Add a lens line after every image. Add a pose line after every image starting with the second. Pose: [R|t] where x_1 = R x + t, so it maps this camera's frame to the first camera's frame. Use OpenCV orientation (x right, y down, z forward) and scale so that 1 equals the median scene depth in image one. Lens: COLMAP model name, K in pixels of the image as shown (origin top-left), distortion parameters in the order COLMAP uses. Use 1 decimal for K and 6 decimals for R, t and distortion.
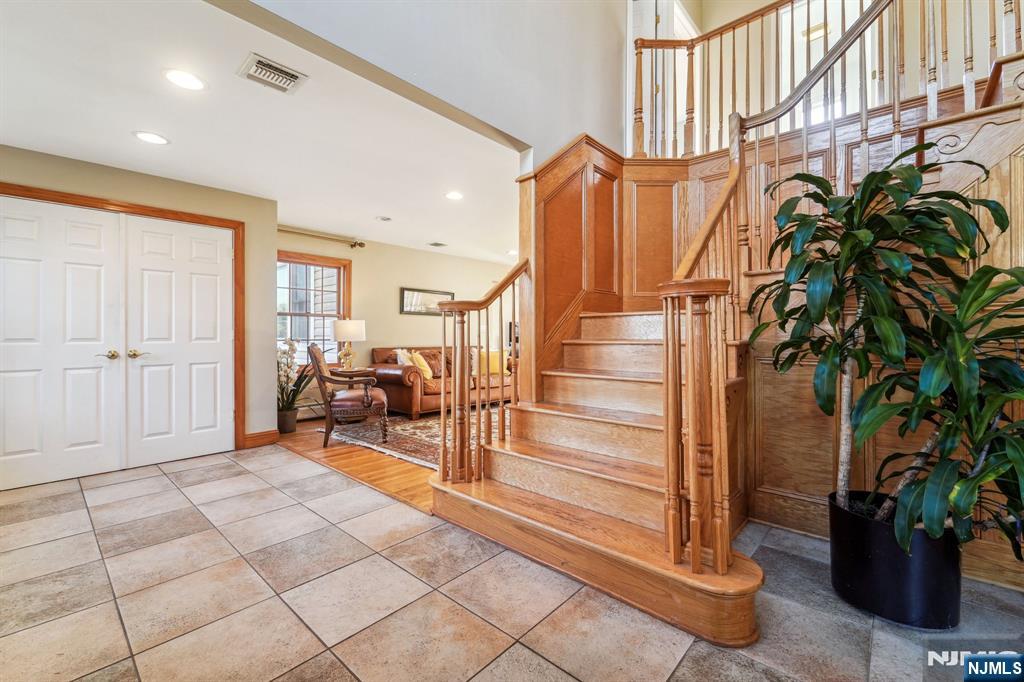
lens RADIAL K [[432.8, 0, 507.5], [0, 432.8, 337.1], [0, 0, 1]] dist [0.002510, 0.000119]
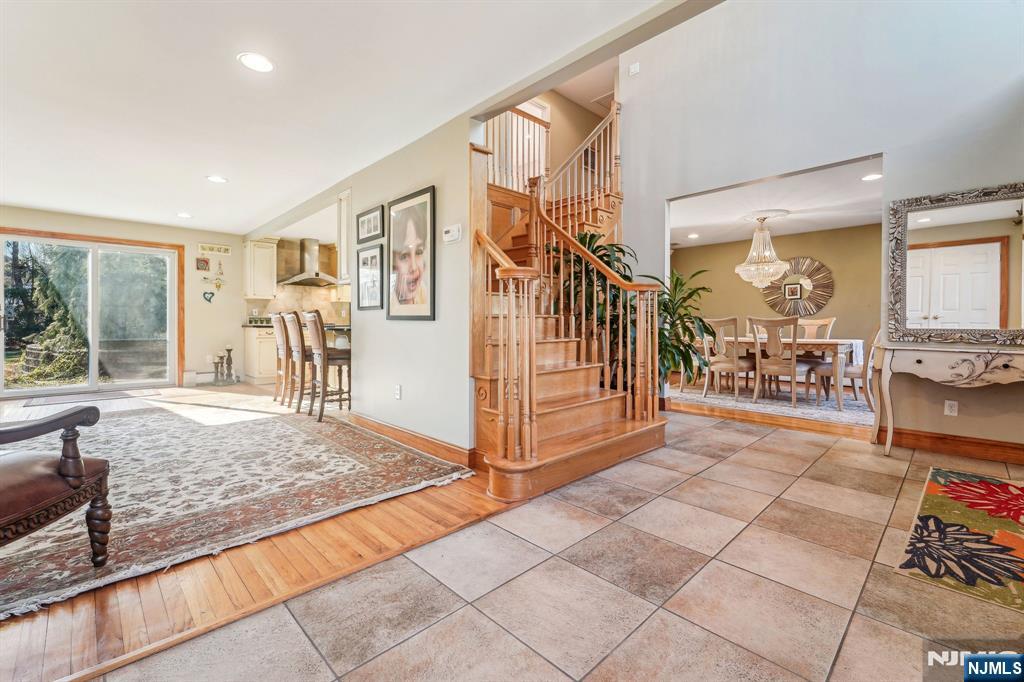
lens RADIAL K [[432.8, 0, 507.1], [0, 432.8, 331.3], [0, 0, 1]] dist [0.002510, 0.000119]
pose [[0.070561, -0.017312, 0.997357, -1.393931], [0.005955, 0.999839, 0.016934, 0.047326], [-0.997490, 0.004744, 0.070653, 1.259639]]
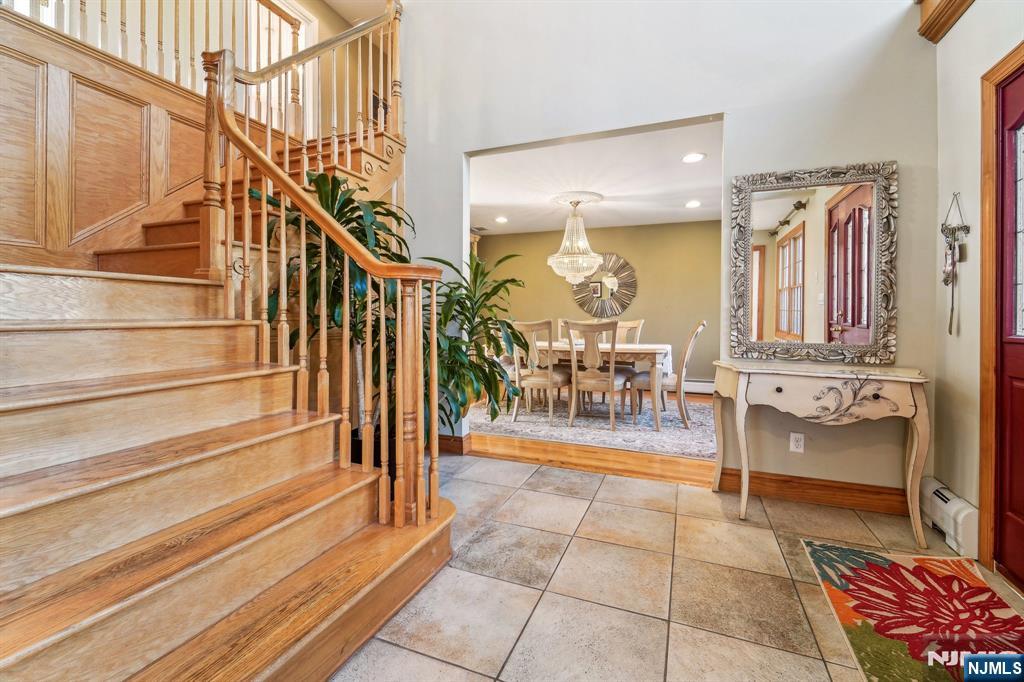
lens RADIAL K [[432.8, 0, 508.6], [0, 432.8, 320.9], [0, 0, 1]] dist [0.002510, 0.000119]
pose [[-0.338213, -0.010978, 0.941006, -0.582540], [-0.000326, 0.999933, 0.011548, -0.003228], [-0.941070, 0.003599, -0.338194, 0.958585]]
